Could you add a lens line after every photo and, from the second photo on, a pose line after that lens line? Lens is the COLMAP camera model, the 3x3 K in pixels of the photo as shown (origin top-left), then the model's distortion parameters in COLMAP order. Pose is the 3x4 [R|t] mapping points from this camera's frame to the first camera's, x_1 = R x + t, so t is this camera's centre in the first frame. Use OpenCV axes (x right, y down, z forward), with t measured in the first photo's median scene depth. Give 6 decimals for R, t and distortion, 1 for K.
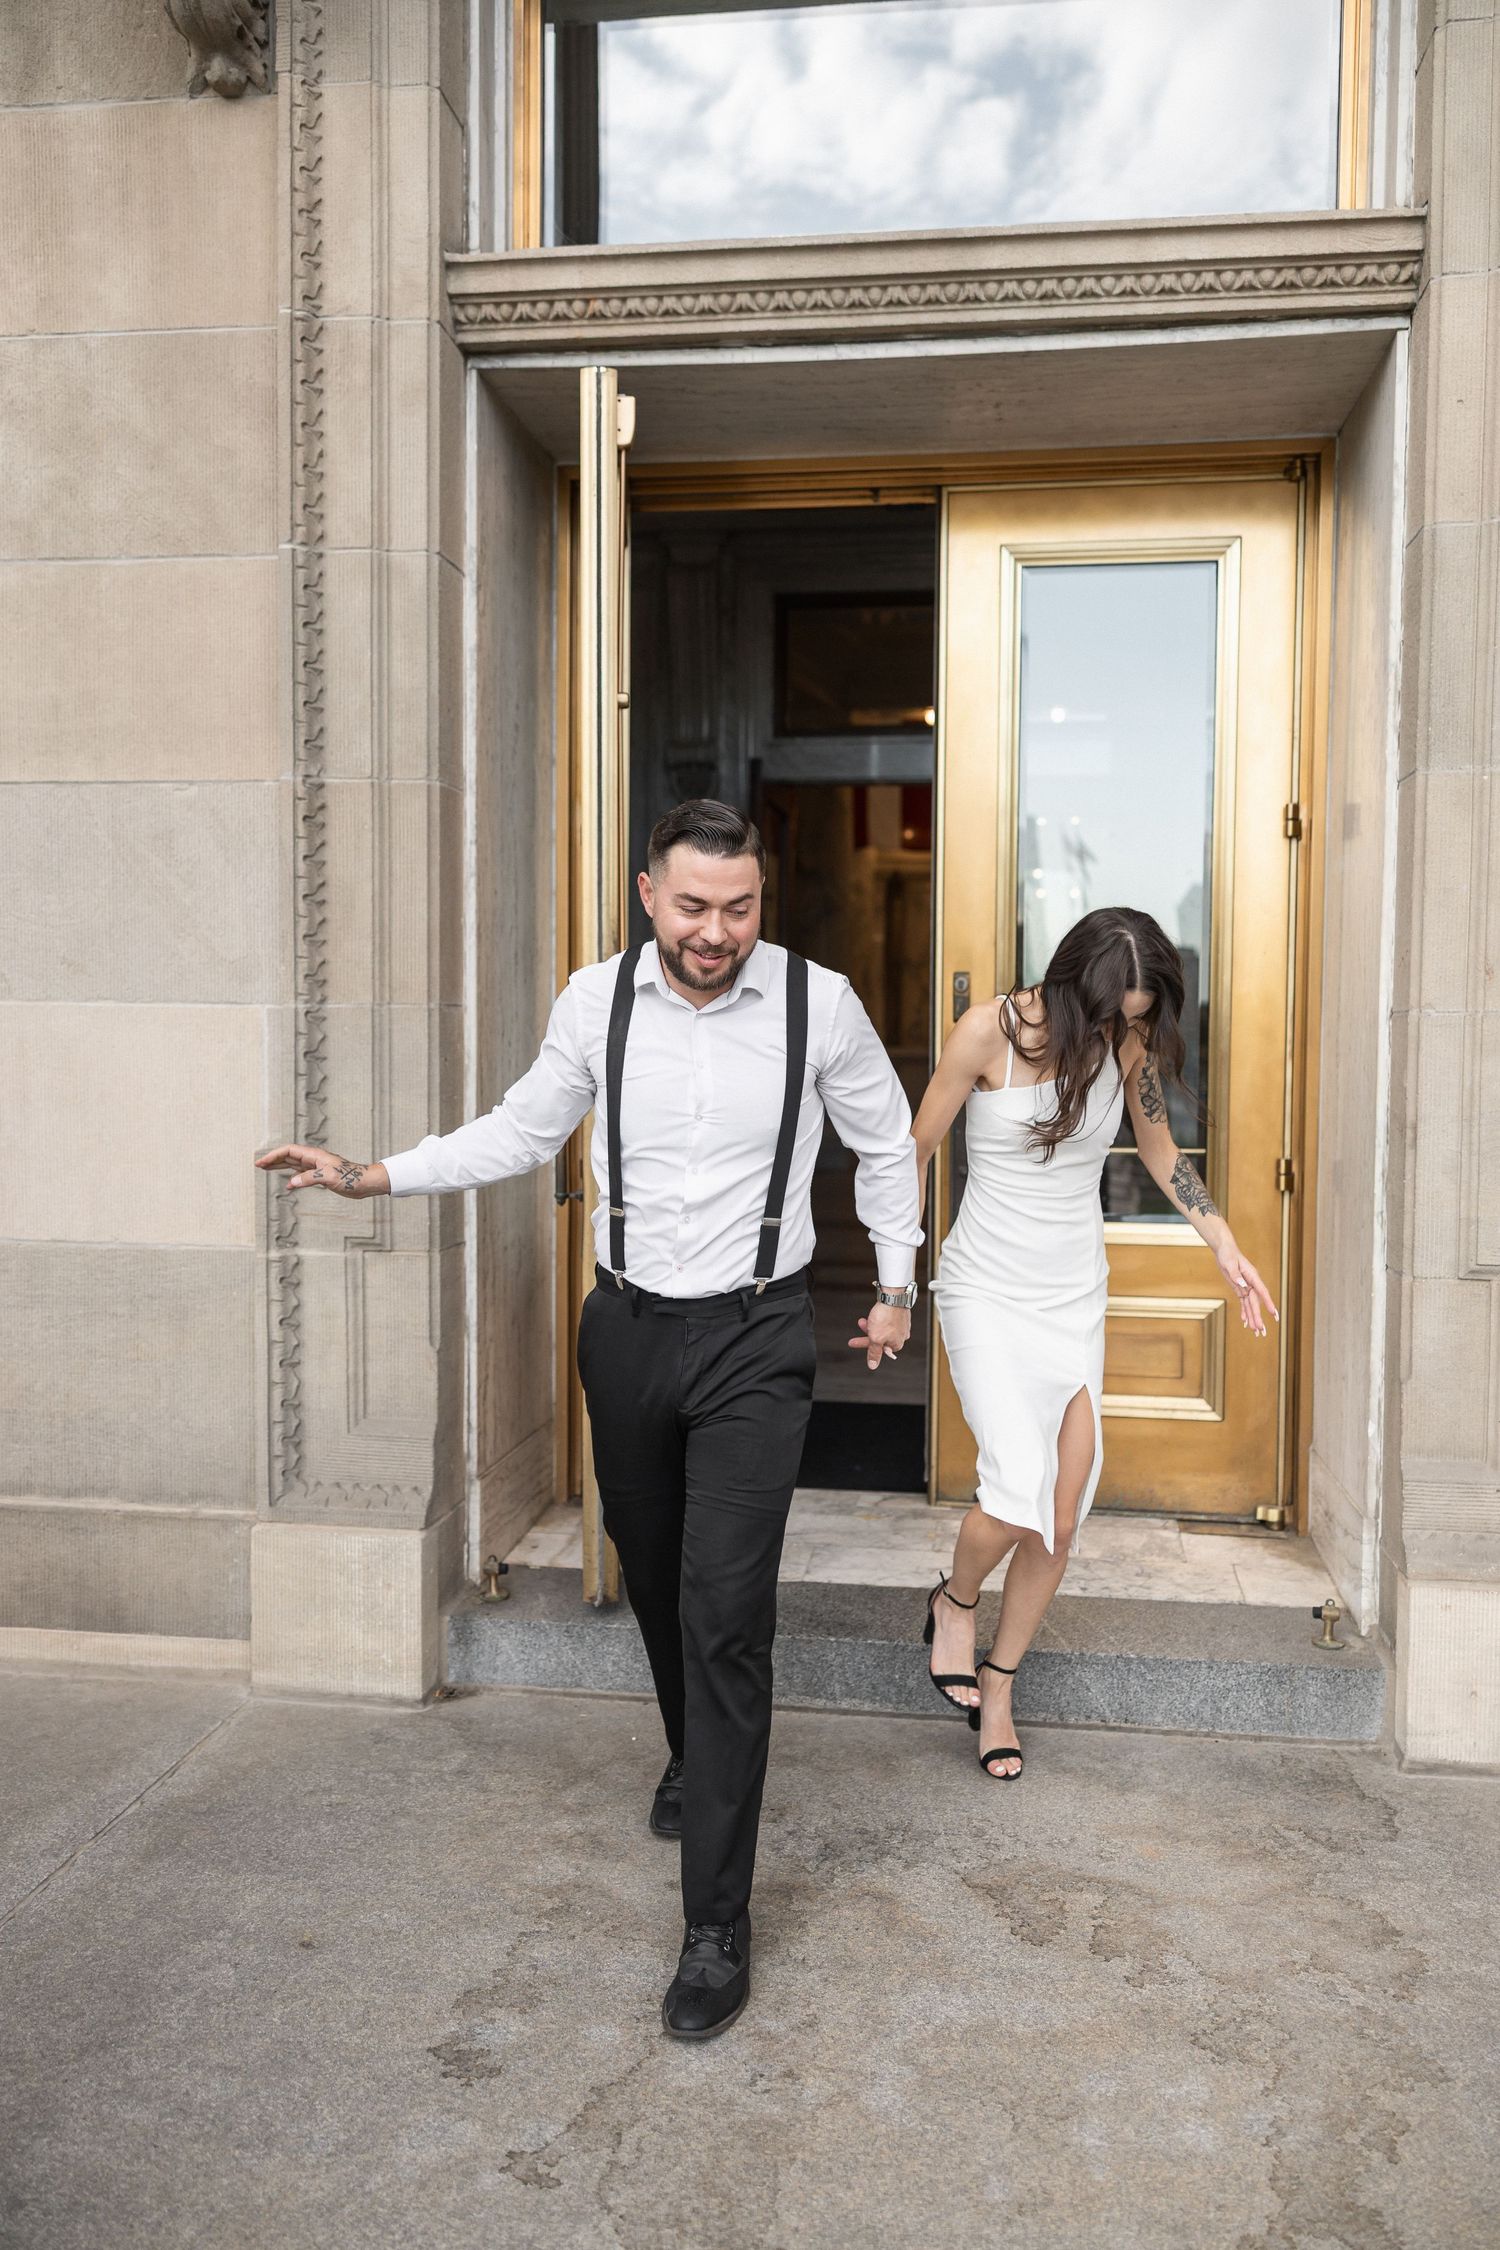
lens RADIAL K [[1750.1, 0, 774.0], [0, 1750.1, 1117.6], [0, 0, 1]] dist [0.003157, 0.000526]
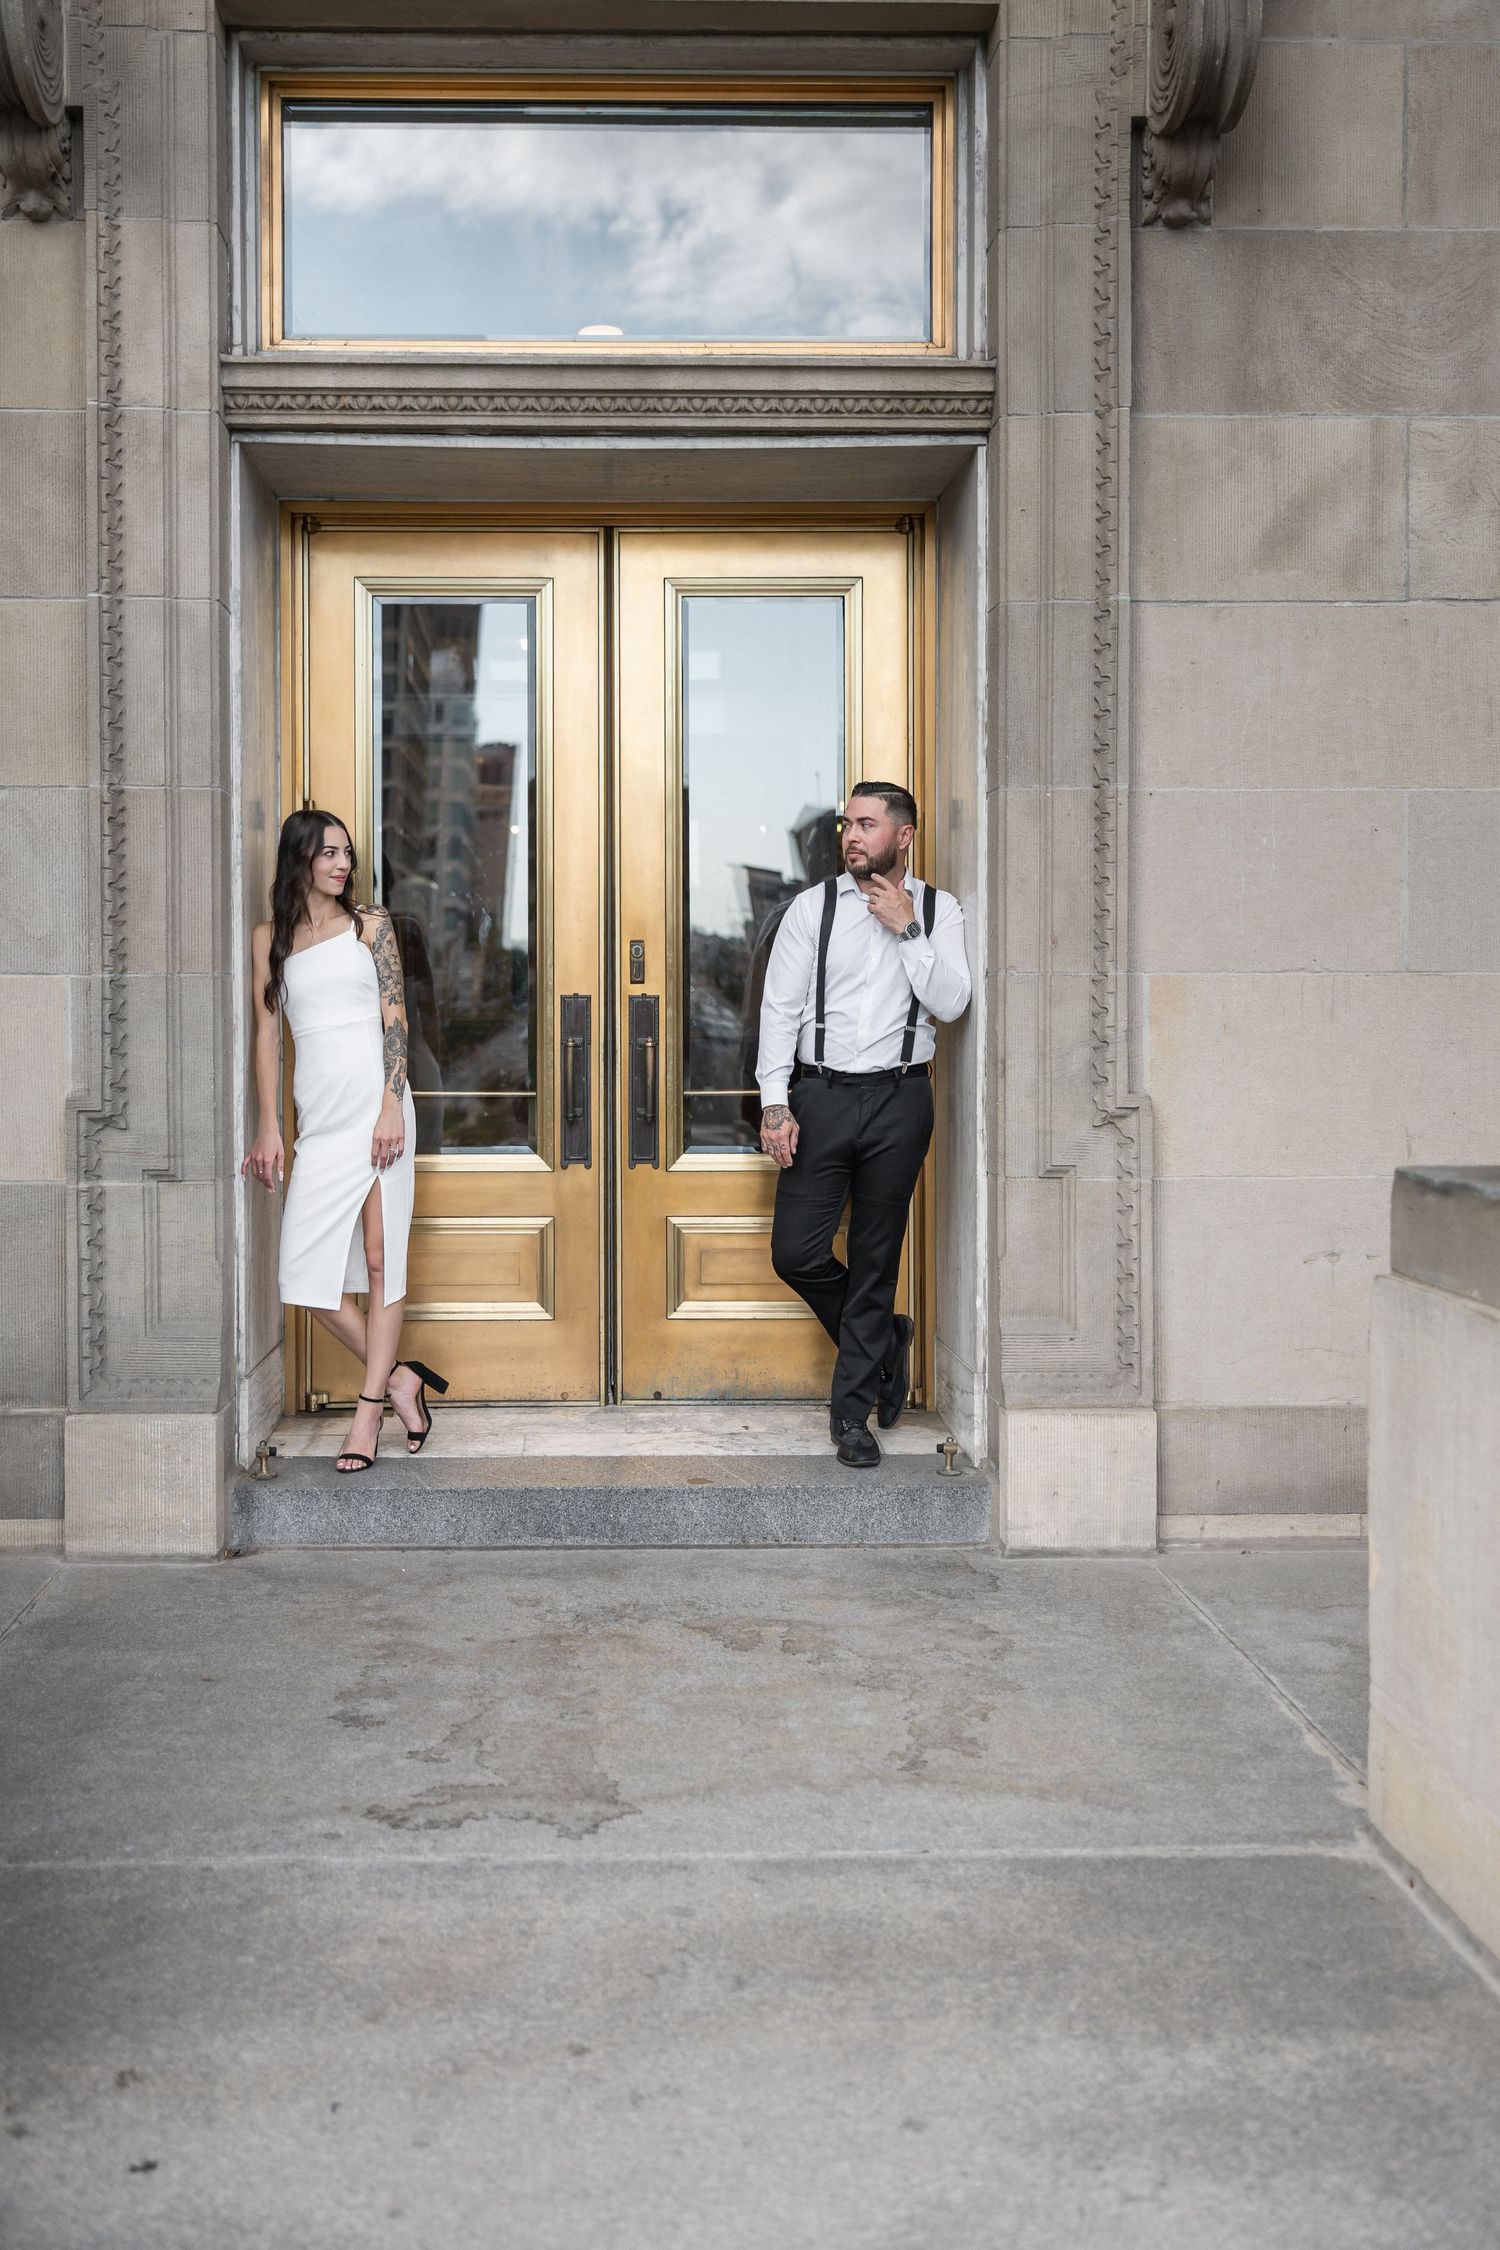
lens RADIAL K [[2183.5, 0, 628.2], [0, 2183.5, 1036.2], [0, 0, 1]] dist [0.002914, 0.008133]
pose [[0.988482, -0.013808, 0.150707, -0.144752], [0.018129, 0.999462, -0.027334, 0.024779], [-0.150249, 0.029752, 0.988200, -0.528180]]
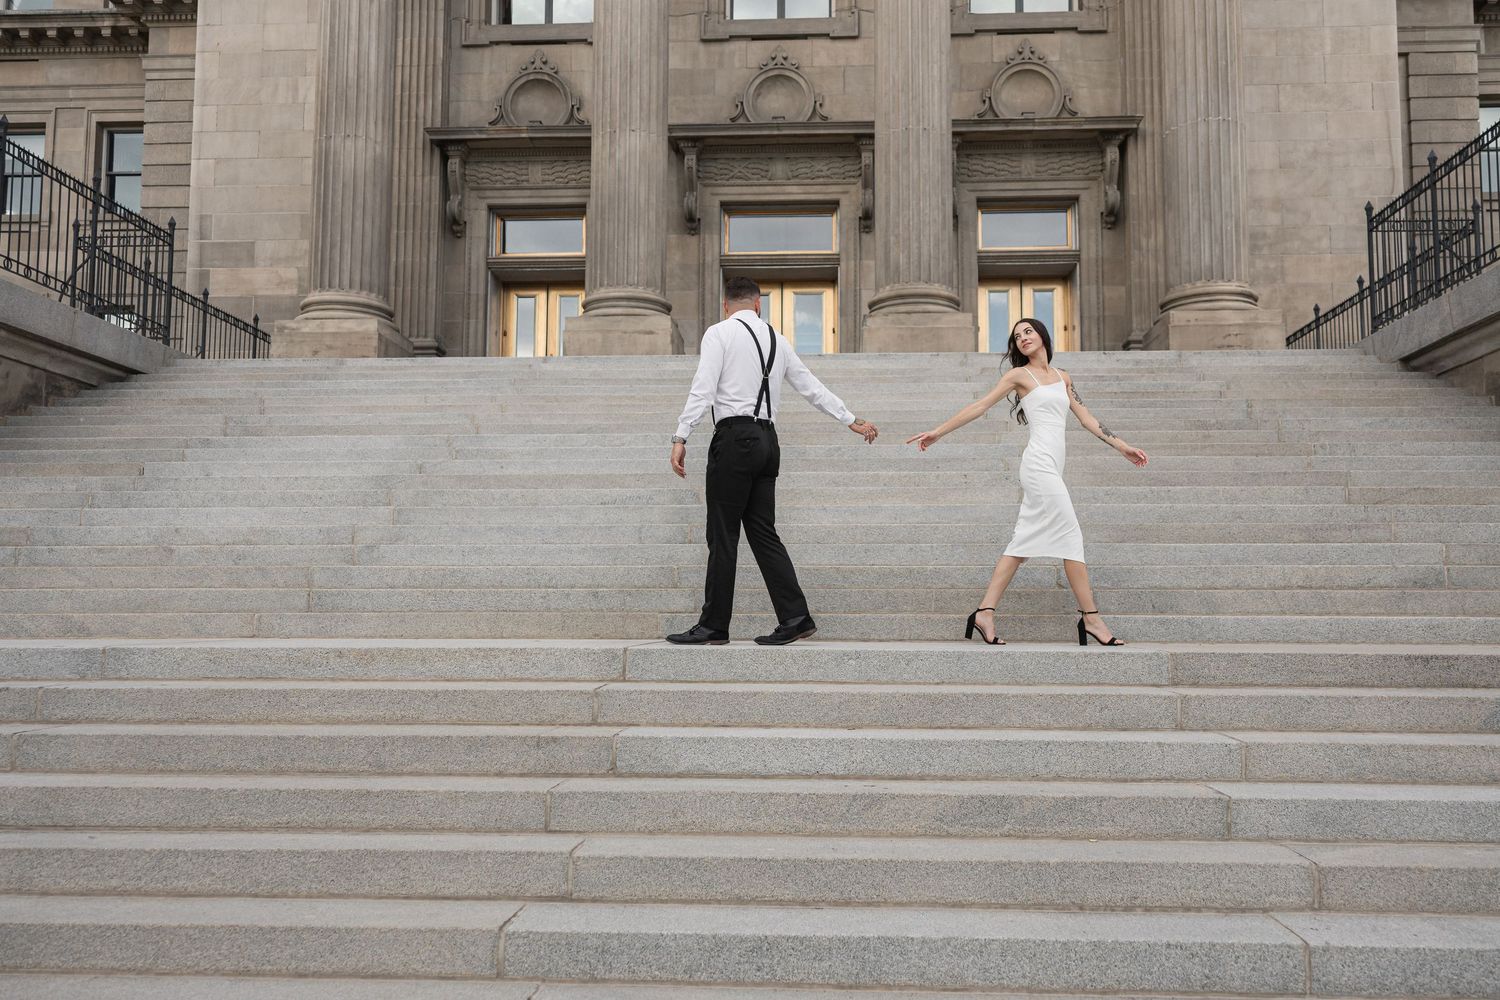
lens RADIAL K [[1195.4, 0, 763.4], [0, 1195.4, 509.7], [0, 0, 1]] dist [0.005007, 0.004659]
pose [[0.997321, 0.003083, 0.073082, -0.384522], [0.007154, 0.990210, -0.139401, 1.408315], [-0.072796, 0.139551, 0.987536, -4.205244]]
